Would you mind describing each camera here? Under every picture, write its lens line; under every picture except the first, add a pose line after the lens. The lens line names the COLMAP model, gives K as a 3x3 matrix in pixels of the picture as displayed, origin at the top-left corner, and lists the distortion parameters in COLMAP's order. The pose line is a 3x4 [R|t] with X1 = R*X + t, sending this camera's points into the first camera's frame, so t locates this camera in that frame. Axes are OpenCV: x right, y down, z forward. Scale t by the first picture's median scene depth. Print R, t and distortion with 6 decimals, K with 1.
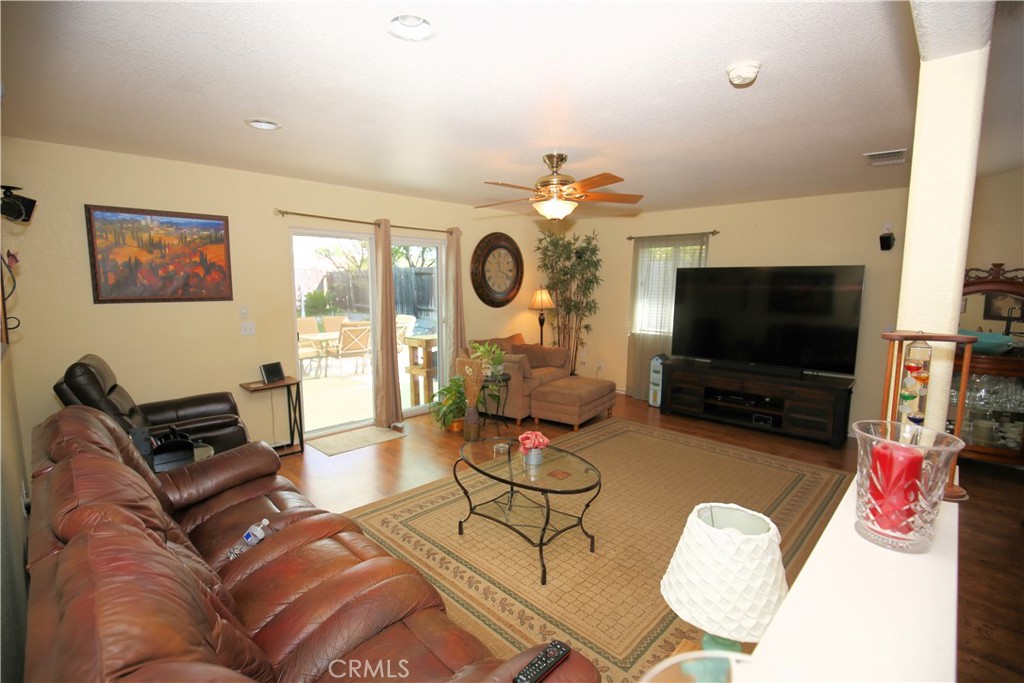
lens RADIAL K [[470.5, 0, 507.7], [0, 470.5, 343.6], [0, 0, 1]] dist [-0.037937, 0.007274]
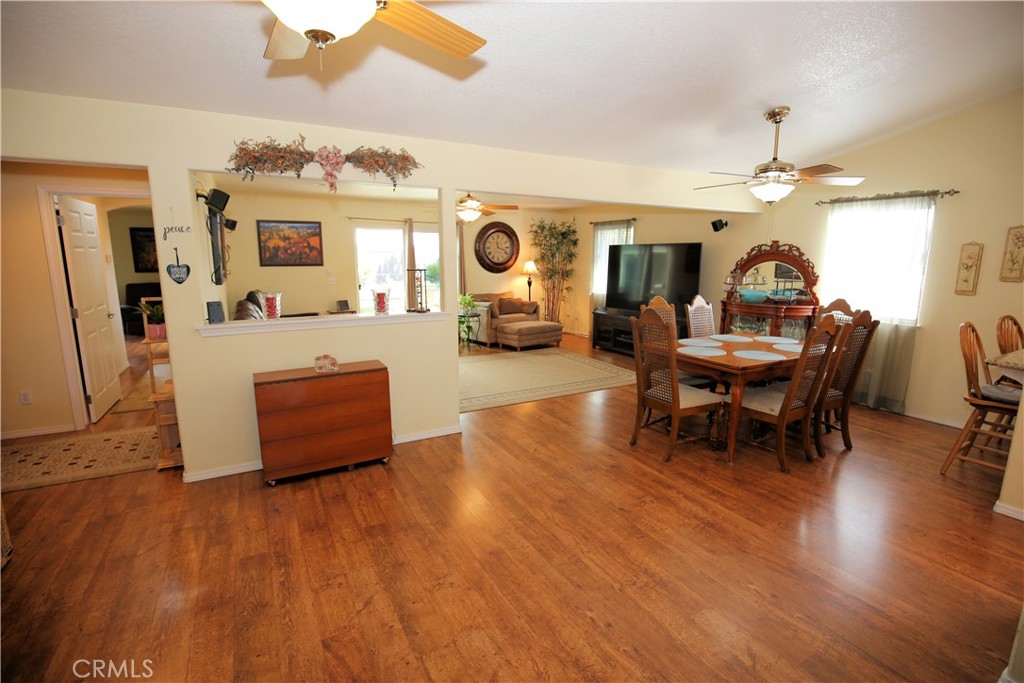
lens RADIAL K [[468.5, 0, 512.0], [0, 468.5, 341.5], [0, 0, 1]] dist [-0.028432, 0.000267]
pose [[0.959122, 0.047679, -0.278947, 0.548211], [-0.033320, 0.997875, 0.055995, 0.065785], [0.281024, -0.044412, 0.958673, -0.494196]]
